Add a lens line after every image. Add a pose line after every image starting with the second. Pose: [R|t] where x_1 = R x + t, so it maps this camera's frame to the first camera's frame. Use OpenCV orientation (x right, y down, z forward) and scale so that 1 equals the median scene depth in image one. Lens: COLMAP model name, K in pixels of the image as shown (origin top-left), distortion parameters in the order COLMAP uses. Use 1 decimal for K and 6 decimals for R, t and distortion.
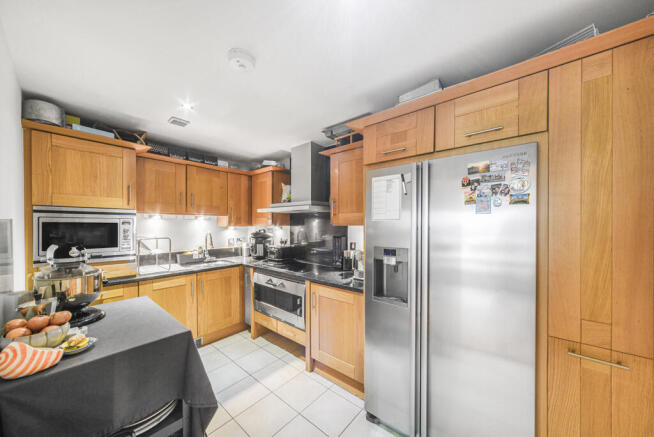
lens RADIAL K [[228.7, 0, 332.7], [0, 228.7, 222.6], [0, 0, 1]] dist [-0.010510, 0.000103]
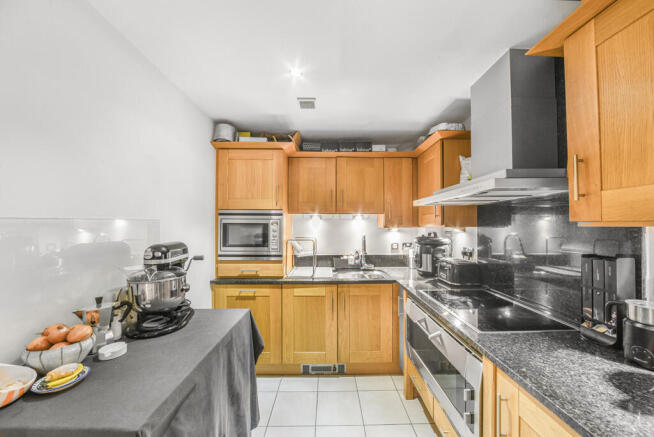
lens RADIAL K [[228.7, 0, 332.7], [0, 228.7, 222.6], [0, 0, 1]] dist [-0.010510, 0.000103]
pose [[0.647638, -0.010511, -0.761876, 0.017918], [0.006606, 0.999945, -0.008180, 0.005773], [0.761919, 0.000265, 0.647672, 0.386704]]
